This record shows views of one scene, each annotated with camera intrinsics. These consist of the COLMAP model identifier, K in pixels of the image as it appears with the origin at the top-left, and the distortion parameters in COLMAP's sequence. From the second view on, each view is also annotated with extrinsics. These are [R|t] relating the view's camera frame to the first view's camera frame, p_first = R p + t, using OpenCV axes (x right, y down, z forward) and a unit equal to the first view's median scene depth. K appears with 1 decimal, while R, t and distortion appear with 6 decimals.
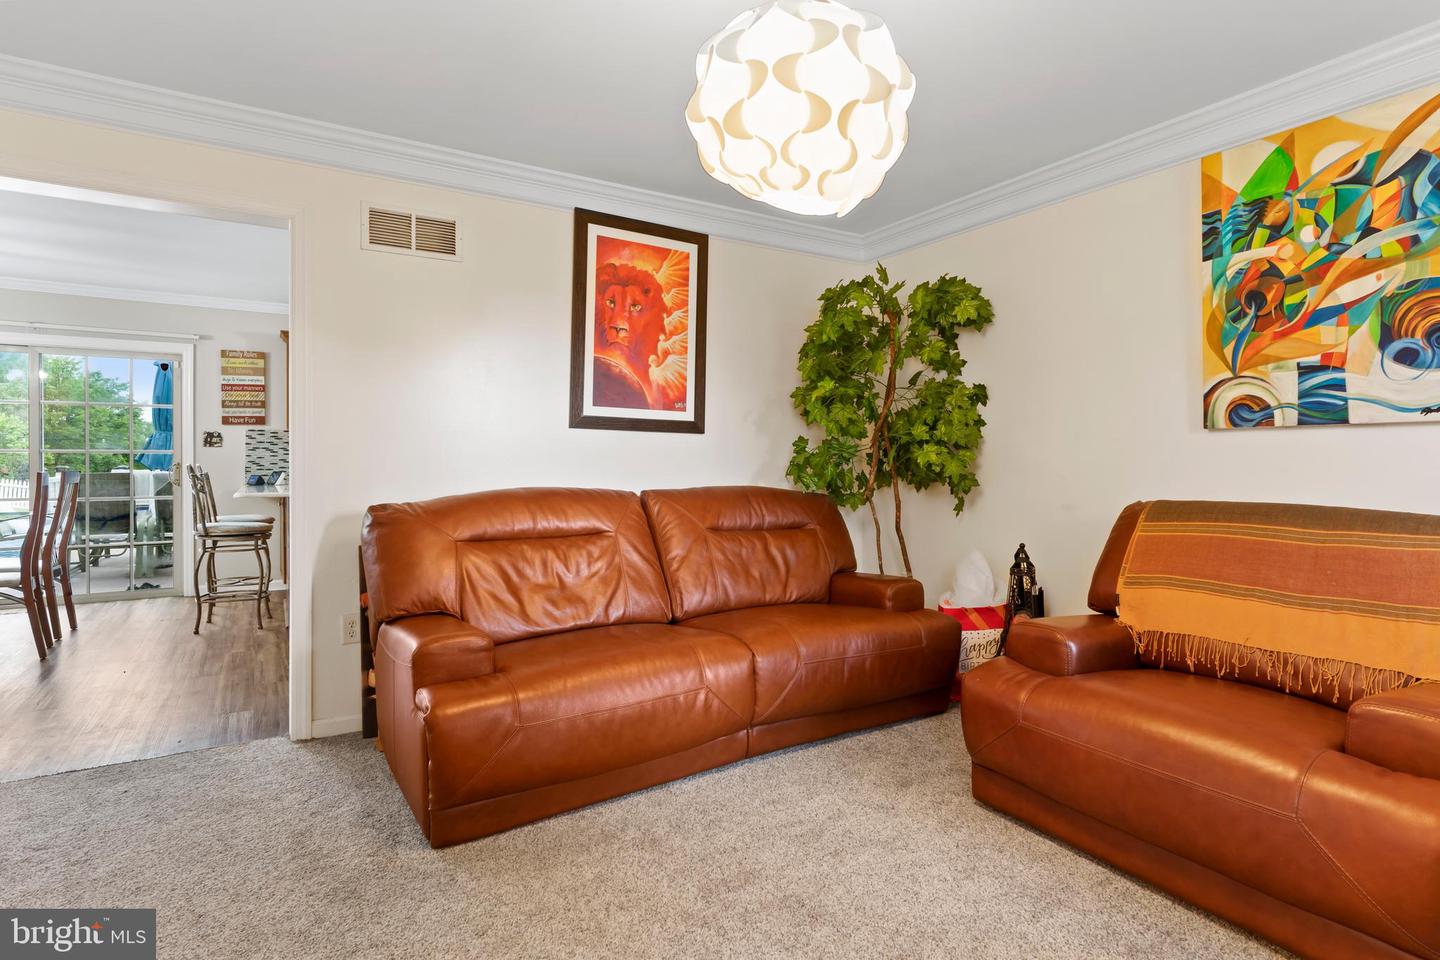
lens RADIAL K [[744.1, 0, 717.2], [0, 744.1, 460.6], [0, 0, 1]] dist [0.000191, 0.000478]
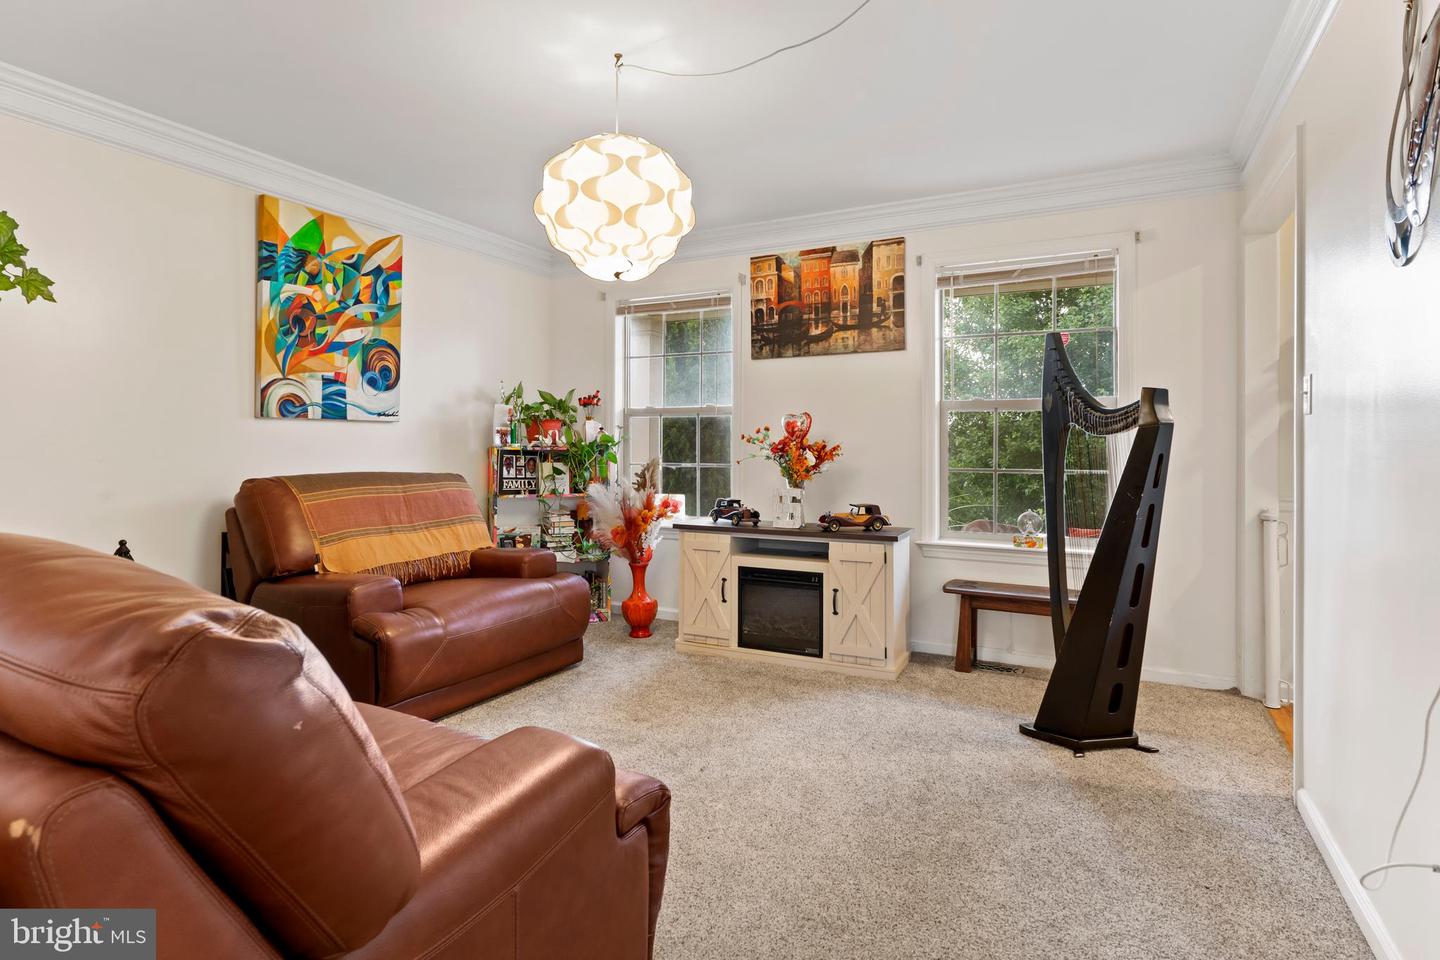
lens RADIAL K [[744.1, 0, 717.2], [0, 744.1, 460.6], [0, 0, 1]] dist [0.000191, 0.000478]
pose [[-0.507032, -0.022690, 0.861629, -0.857203], [-0.006640, 0.999727, 0.022419, -0.003403], [-0.861902, 0.005646, -0.507044, 1.071807]]
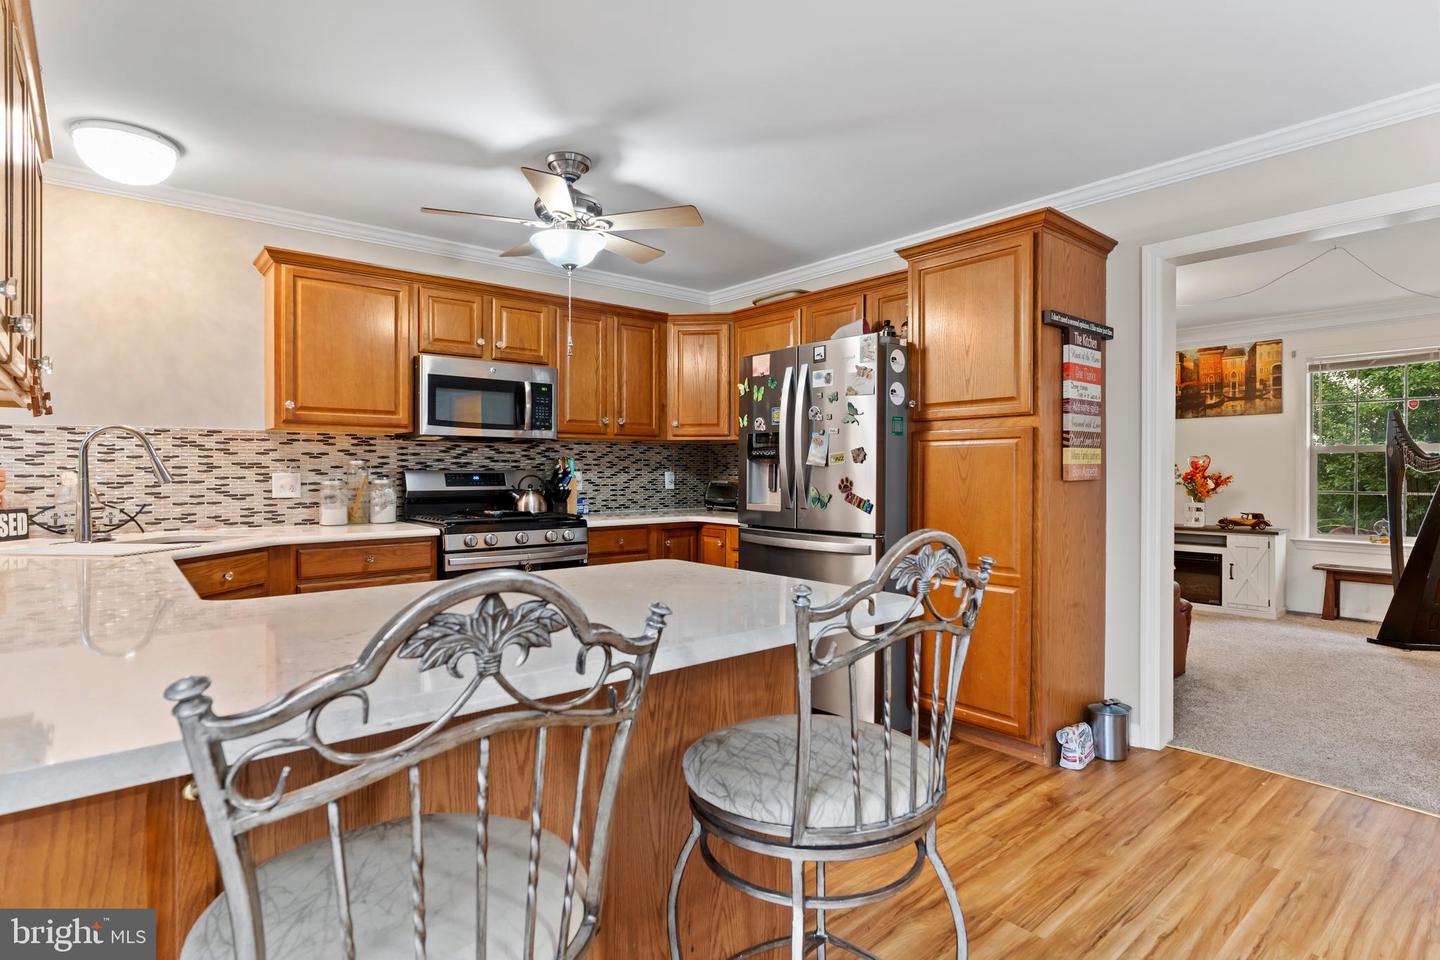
lens RADIAL K [[734.2, 0, 720.0], [0, 734.2, 480.0], [0, 0, 1]] dist [0.004100, 0.000803]
pose [[-0.149463, -0.018893, 0.988587, -2.395001], [-0.004210, 0.999821, 0.018471, -0.039930], [-0.988758, -0.001401, -0.149516, 2.751581]]
